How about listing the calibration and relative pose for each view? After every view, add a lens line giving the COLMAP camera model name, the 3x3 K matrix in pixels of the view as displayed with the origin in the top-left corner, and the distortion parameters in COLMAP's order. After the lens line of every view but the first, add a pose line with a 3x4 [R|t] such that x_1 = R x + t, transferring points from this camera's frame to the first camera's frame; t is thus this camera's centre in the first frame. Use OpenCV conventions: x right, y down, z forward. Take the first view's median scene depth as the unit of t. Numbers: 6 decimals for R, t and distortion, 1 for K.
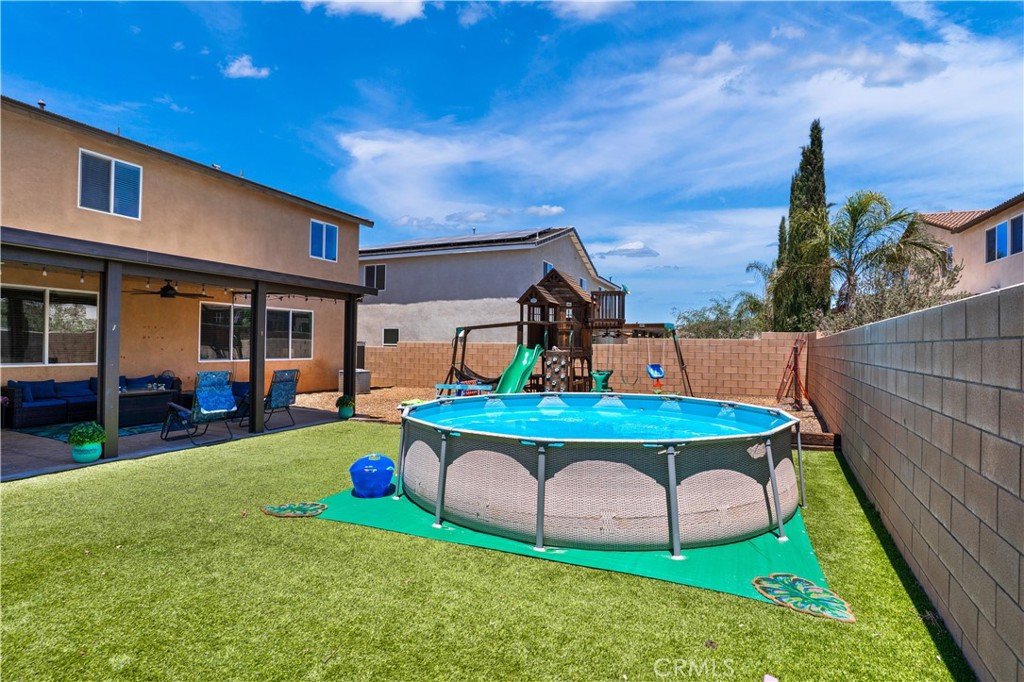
lens RADIAL K [[513.6, 0, 505.6], [0, 513.6, 343.7], [0, 0, 1]] dist [-0.080397, 0.038136]
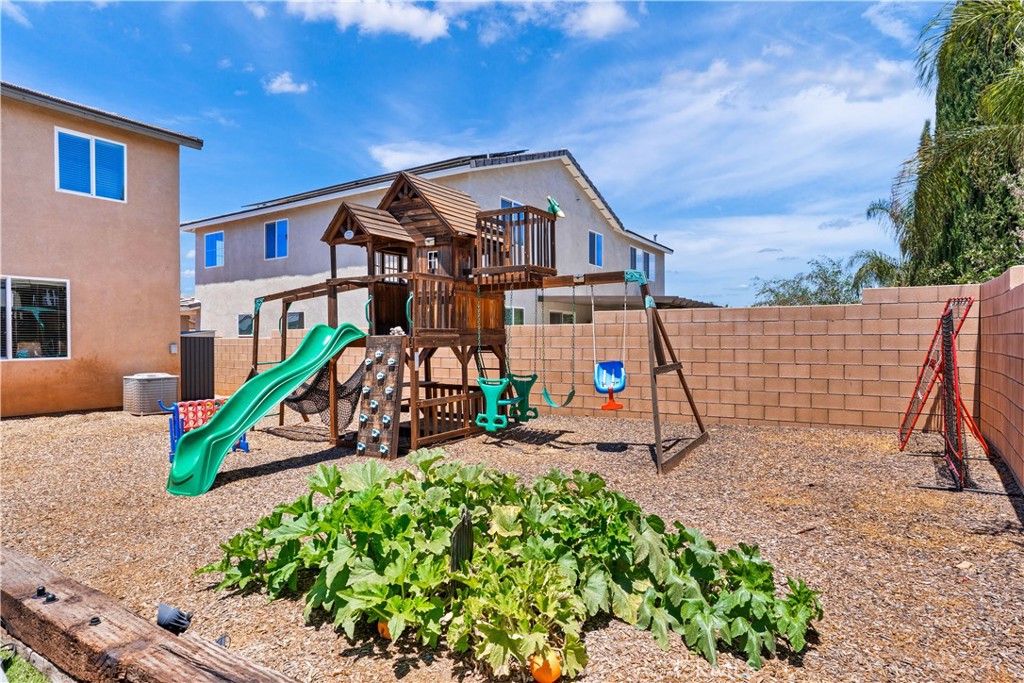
lens RADIAL K [[586.5, 0, 492.5], [0, 586.5, 343.0], [0, 0, 1]] dist [-0.057505, 0.041266]
pose [[0.988565, -0.016874, -0.149845, 0.253185], [0.018470, 0.999786, 0.009266, 0.016000], [0.149657, -0.011927, 0.988666, 0.431883]]
